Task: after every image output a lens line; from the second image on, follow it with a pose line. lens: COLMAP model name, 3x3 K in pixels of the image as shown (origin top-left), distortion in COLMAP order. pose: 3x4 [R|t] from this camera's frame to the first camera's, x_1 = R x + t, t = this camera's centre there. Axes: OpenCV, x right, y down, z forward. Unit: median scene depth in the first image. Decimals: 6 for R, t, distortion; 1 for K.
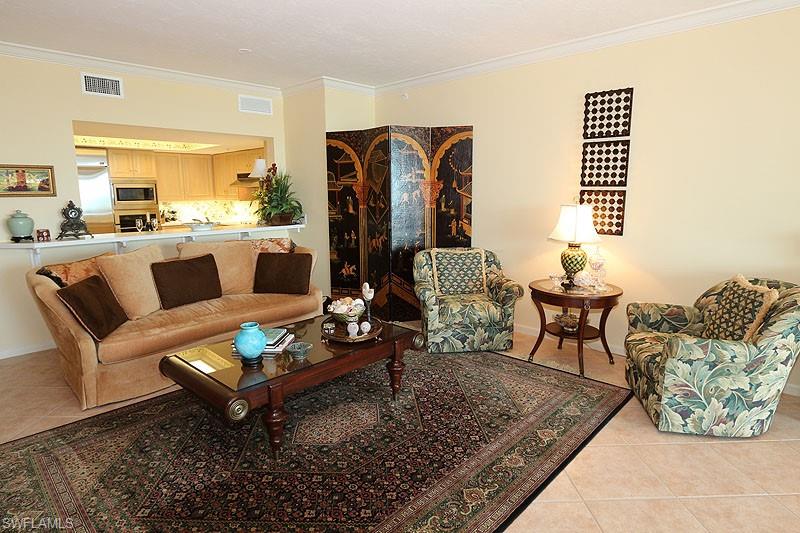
lens RADIAL K [[455.7, 0, 402.0], [0, 455.7, 261.3], [0, 0, 1]] dist [-0.015853, 0.001119]
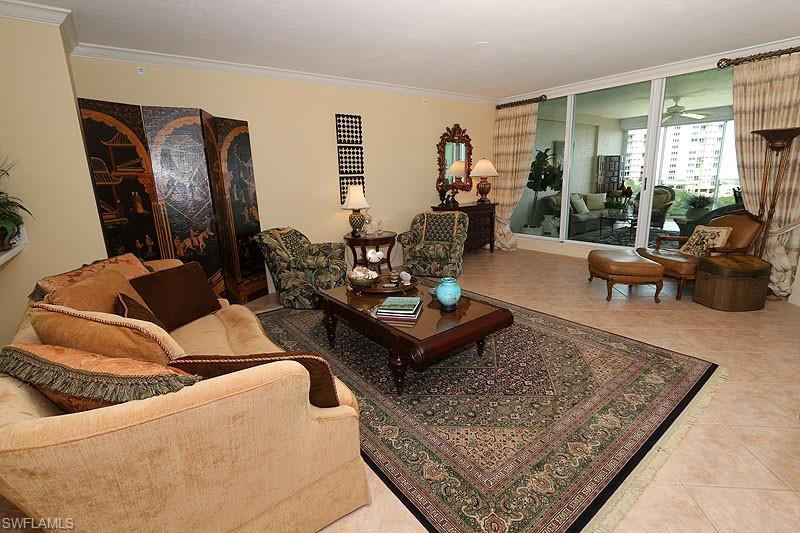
lens RADIAL K [[369.5, 0, 398.5], [0, 369.5, 261.2], [0, 0, 1]] dist [-0.011746, 0.000032]
pose [[0.159807, -0.224784, 0.961215, -0.731770], [0.185323, 0.963247, 0.194449, -0.074146], [-0.969596, 0.147061, 0.195591, 0.513727]]
